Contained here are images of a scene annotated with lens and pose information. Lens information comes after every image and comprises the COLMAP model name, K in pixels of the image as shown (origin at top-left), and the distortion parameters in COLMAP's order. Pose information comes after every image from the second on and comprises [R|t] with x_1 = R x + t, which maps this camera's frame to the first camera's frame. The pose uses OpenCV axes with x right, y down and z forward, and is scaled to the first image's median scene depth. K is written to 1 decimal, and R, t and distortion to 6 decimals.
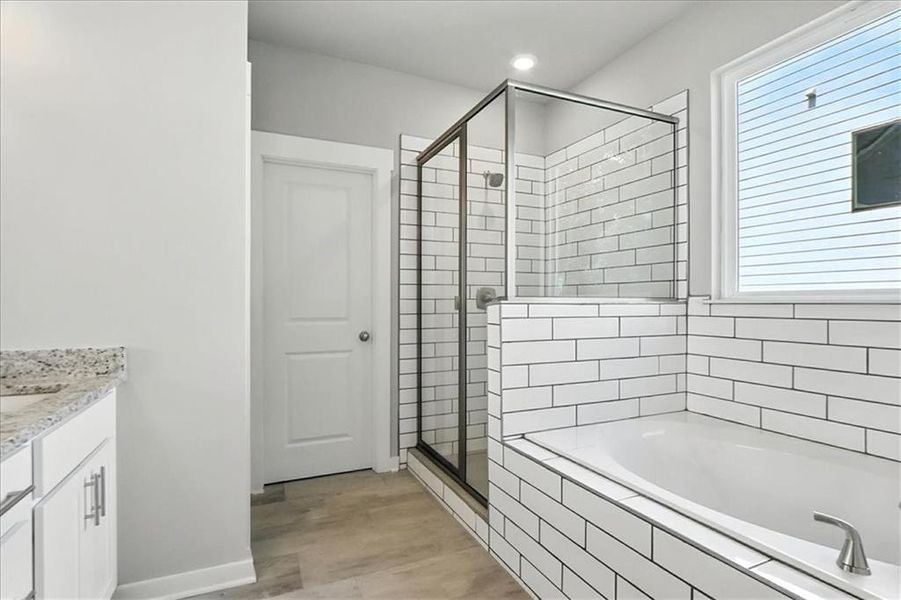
lens RADIAL K [[465.1, 0, 457.7], [0, 465.1, 301.8], [0, 0, 1]] dist [0.004012, 0.002035]
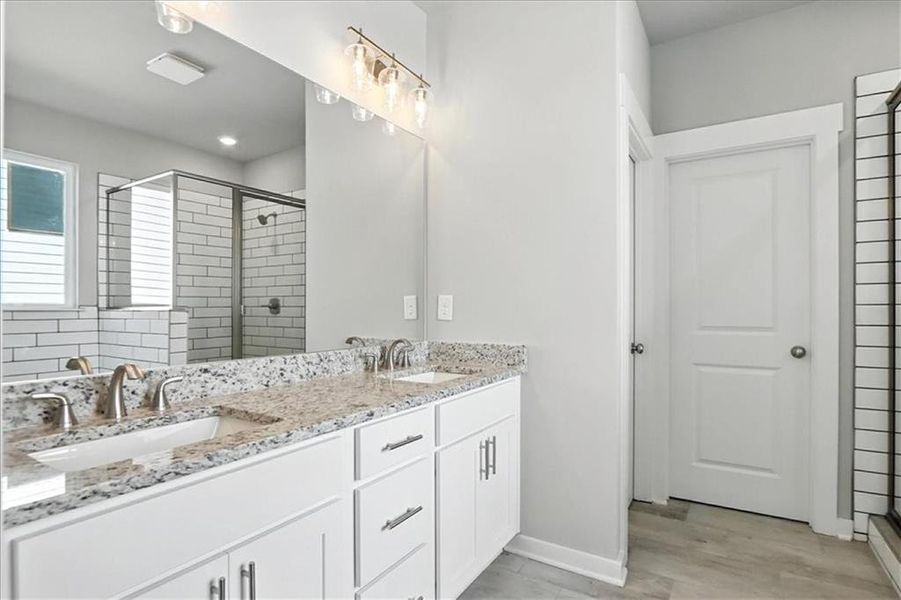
lens RADIAL K [[465.1, 0, 458.3], [0, 465.1, 304.9], [0, 0, 1]] dist [0.004012, 0.002035]
pose [[0.580374, -0.005468, -0.814332, 0.127383], [0.003290, 0.999985, -0.004370, -0.004468], [0.814344, -0.000143, 0.580383, 0.084567]]
